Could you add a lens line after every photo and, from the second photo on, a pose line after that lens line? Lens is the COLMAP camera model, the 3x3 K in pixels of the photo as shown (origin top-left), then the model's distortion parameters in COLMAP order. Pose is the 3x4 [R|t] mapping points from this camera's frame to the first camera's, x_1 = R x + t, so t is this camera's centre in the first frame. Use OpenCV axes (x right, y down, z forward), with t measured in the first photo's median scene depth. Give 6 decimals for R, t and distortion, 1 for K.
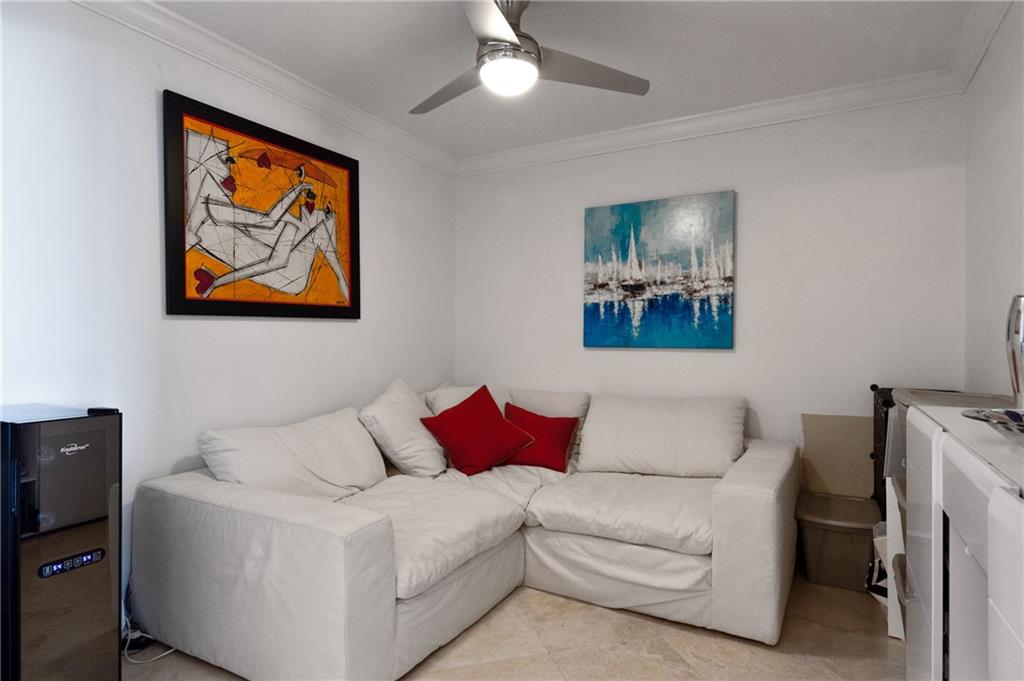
lens RADIAL K [[557.8, 0, 509.9], [0, 557.8, 340.9], [0, 0, 1]] dist [0.044173, -0.035245]
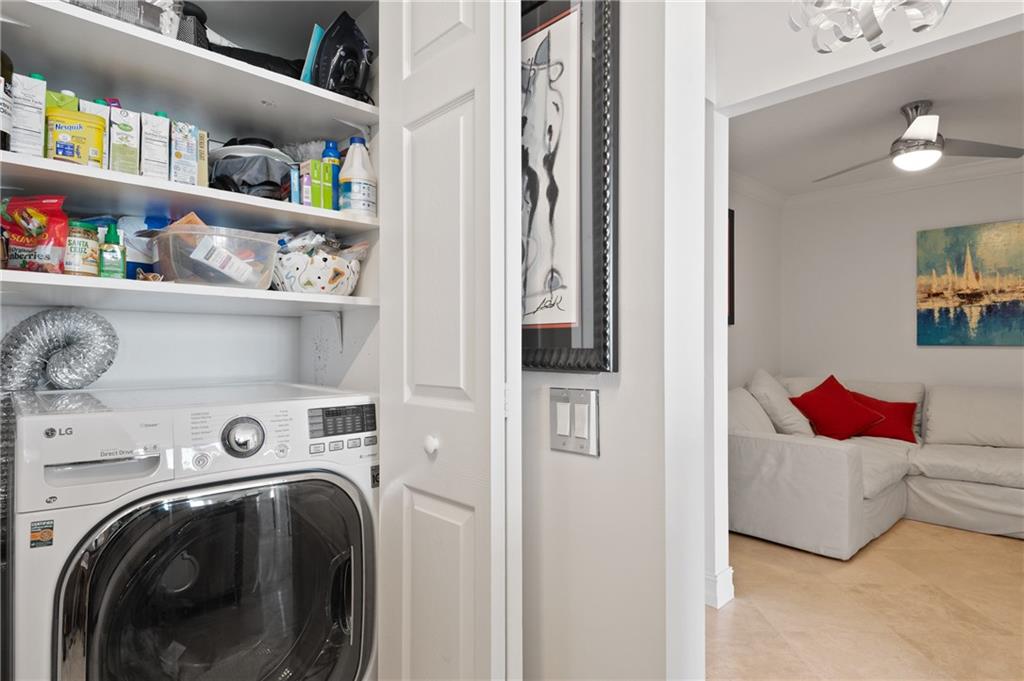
lens RADIAL K [[557.8, 0, 509.9], [0, 557.8, 340.9], [0, 0, 1]] dist [0.044173, -0.035245]
pose [[0.955026, -0.002312, -0.296514, -0.365713], [-0.000640, 0.999951, -0.009859, 0.014231], [0.296522, 0.009606, 0.954978, -0.454508]]
